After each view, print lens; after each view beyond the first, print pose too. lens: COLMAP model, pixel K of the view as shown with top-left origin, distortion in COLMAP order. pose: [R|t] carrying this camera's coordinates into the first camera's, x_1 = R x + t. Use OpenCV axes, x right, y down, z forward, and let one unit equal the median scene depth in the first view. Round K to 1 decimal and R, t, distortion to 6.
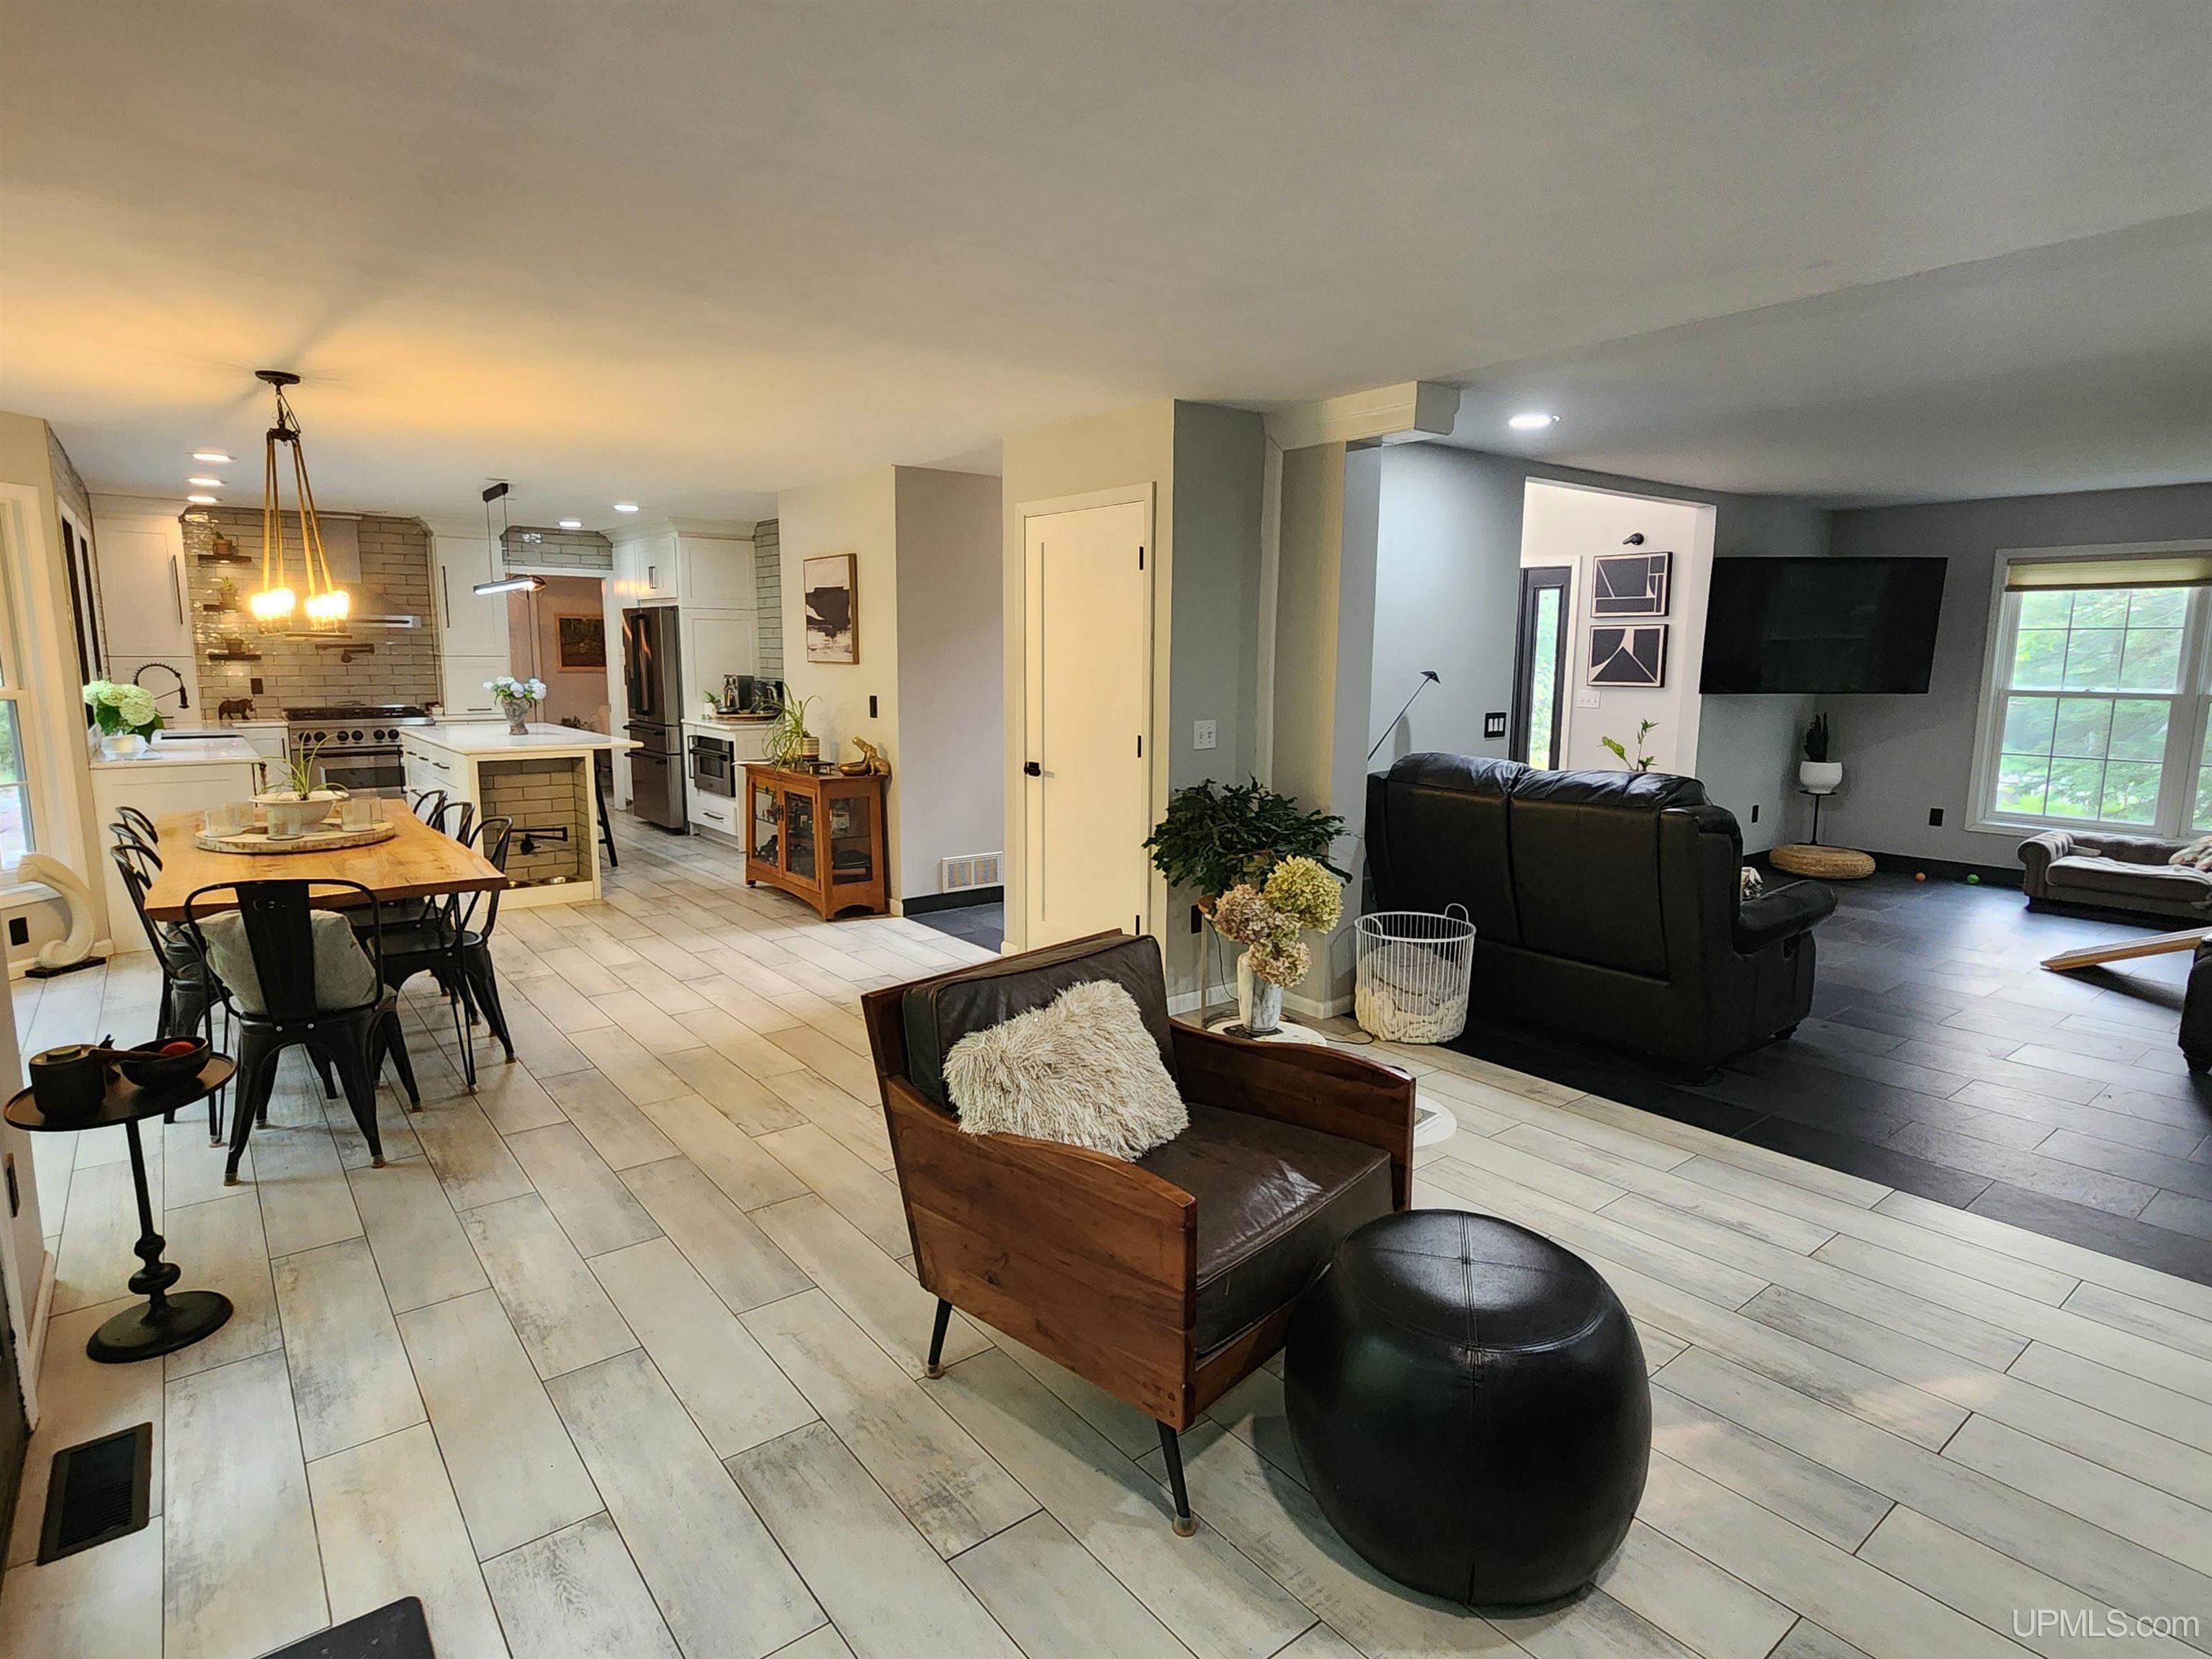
lens RADIAL K [[1171.3, 0, 1094.8], [0, 1171.3, 829.8], [0, 0, 1]] dist [-0.002593, 0.001917]
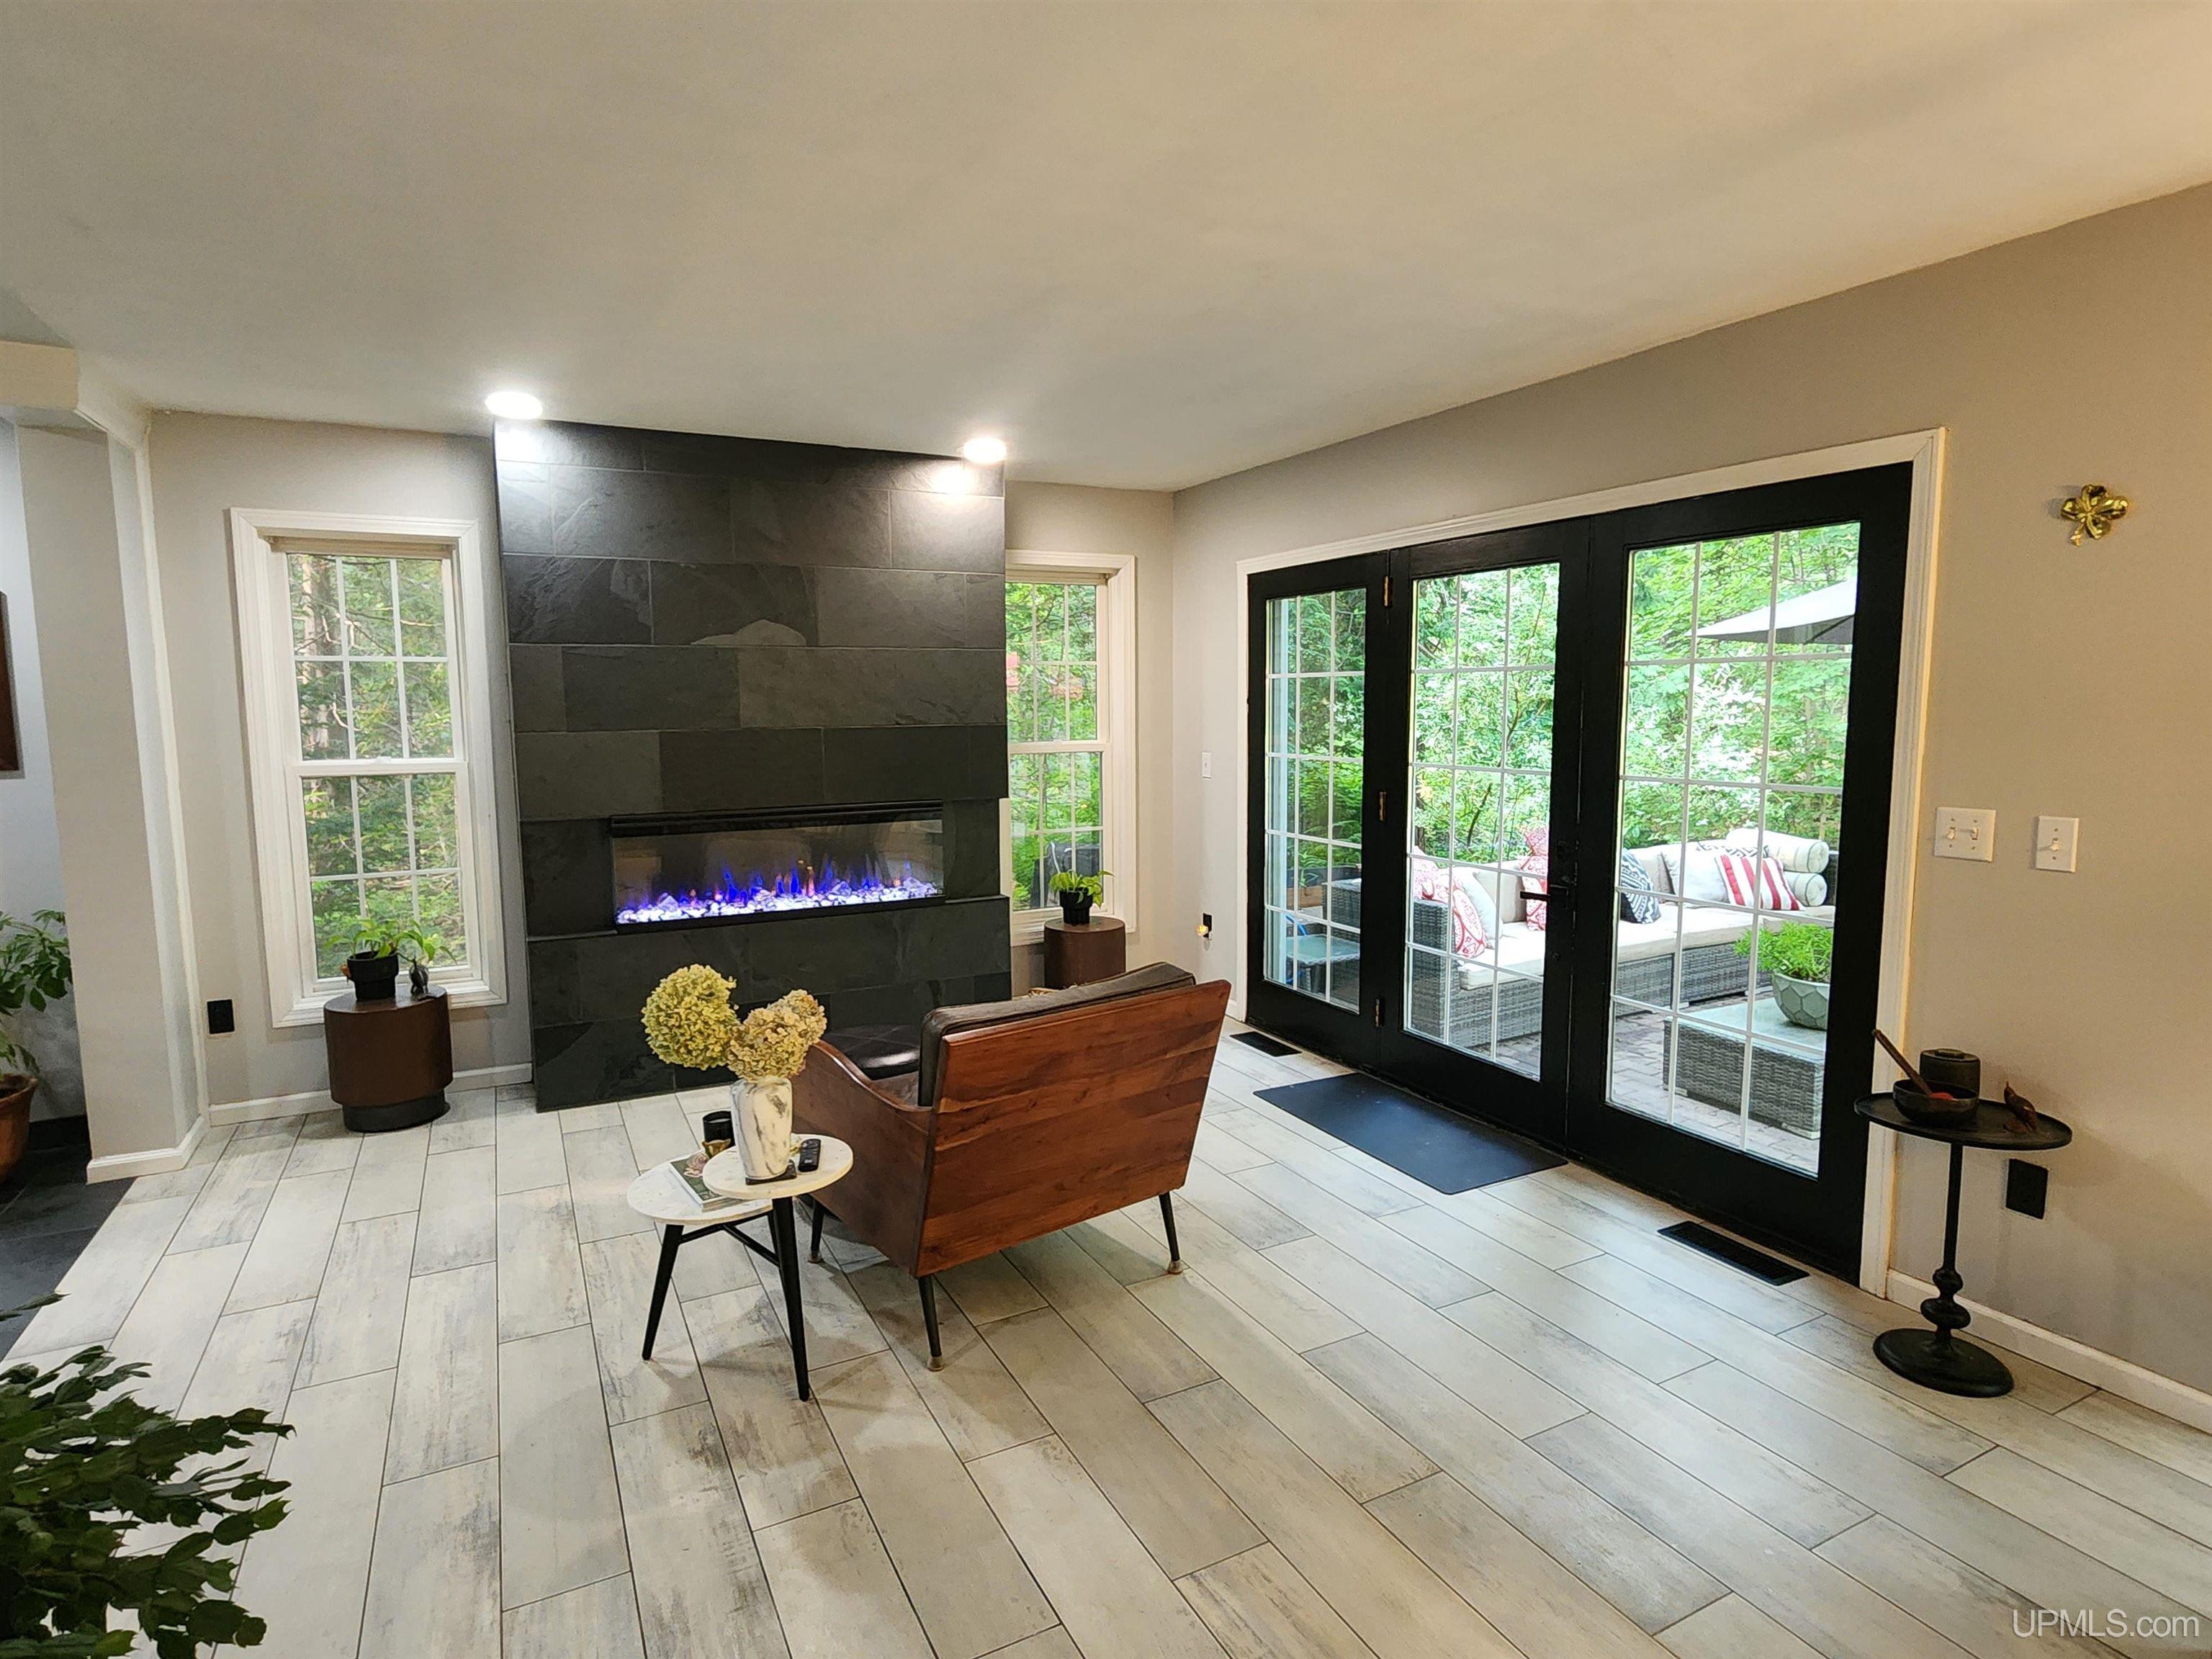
lens RADIAL K [[1171.3, 0, 1095.4], [0, 1171.3, 823.2], [0, 0, 1]] dist [-0.002593, 0.001917]
pose [[-0.981659, -0.019621, 0.189632, -0.173958], [0.030330, 0.965948, 0.256953, -0.200282], [-0.188216, 0.257992, -0.947636, 1.291692]]
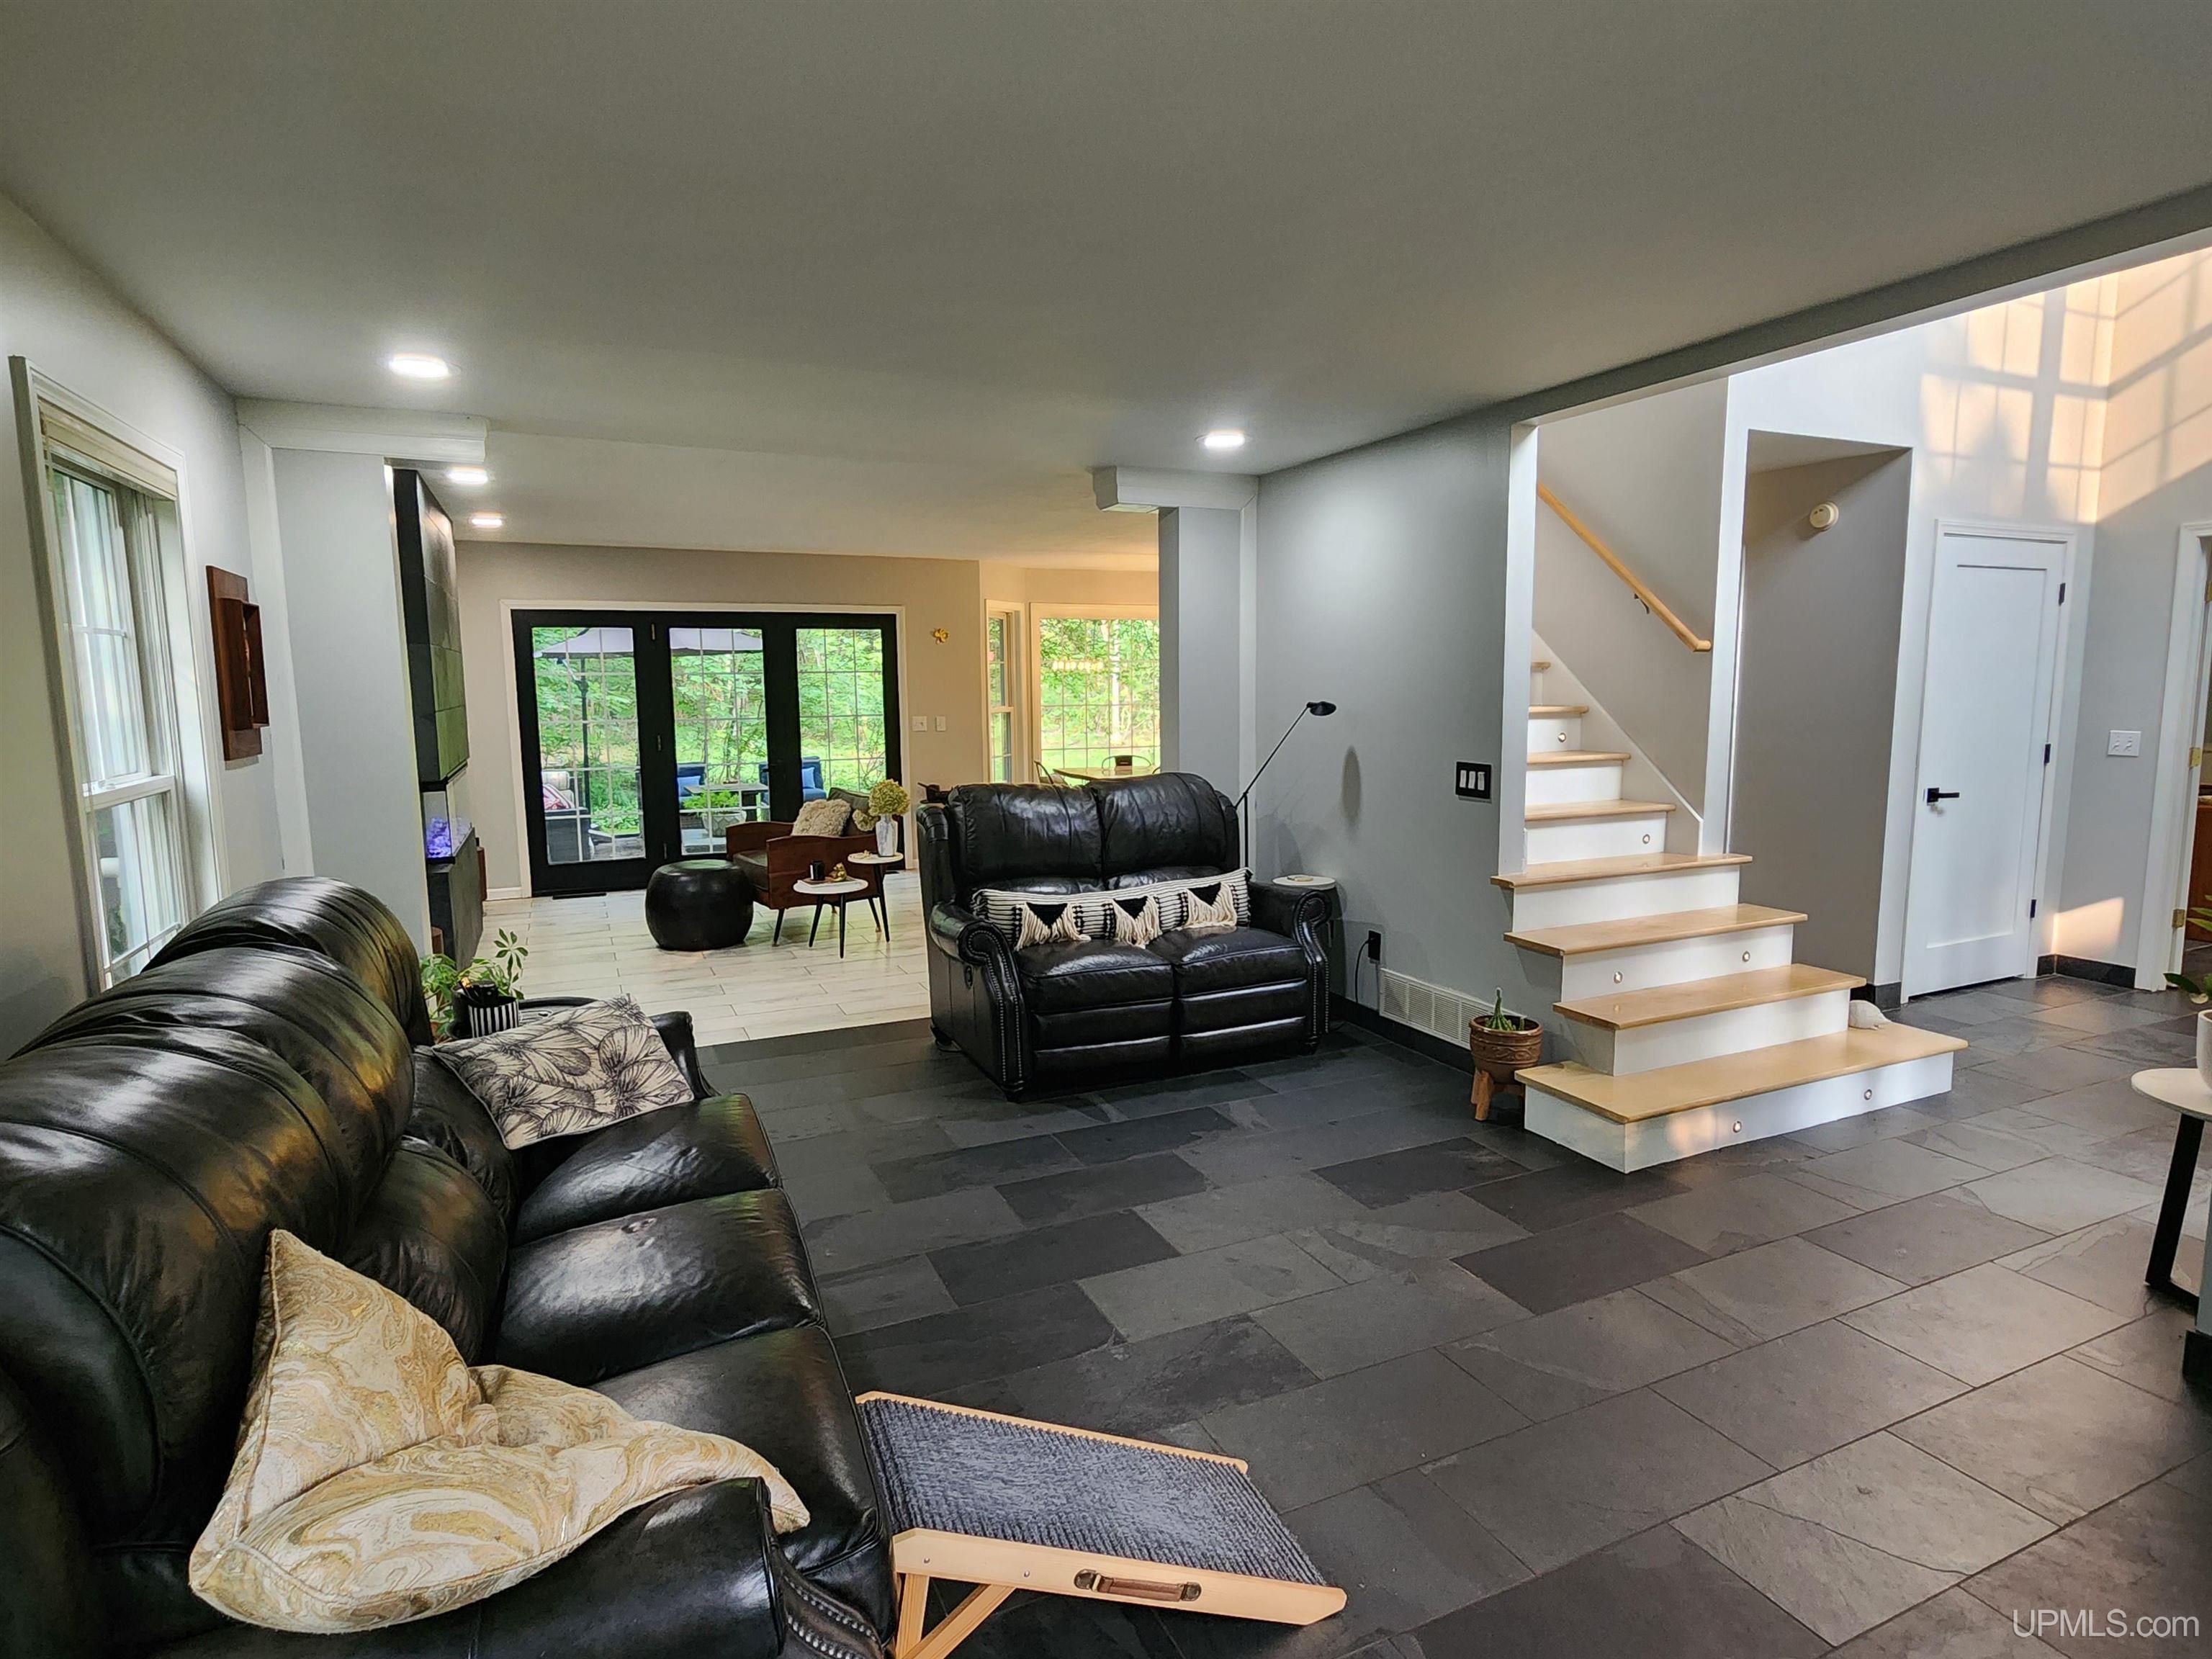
lens RADIAL K [[1171.3, 0, 1090.4], [0, 1171.3, 822.9], [0, 0, 1]] dist [-0.002593, 0.001917]
pose [[-0.233800, 0.113996, -0.965579, 1.688492], [-0.141954, 0.978459, 0.149889, -0.212760], [0.961866, 0.172112, -0.212581, 1.426046]]
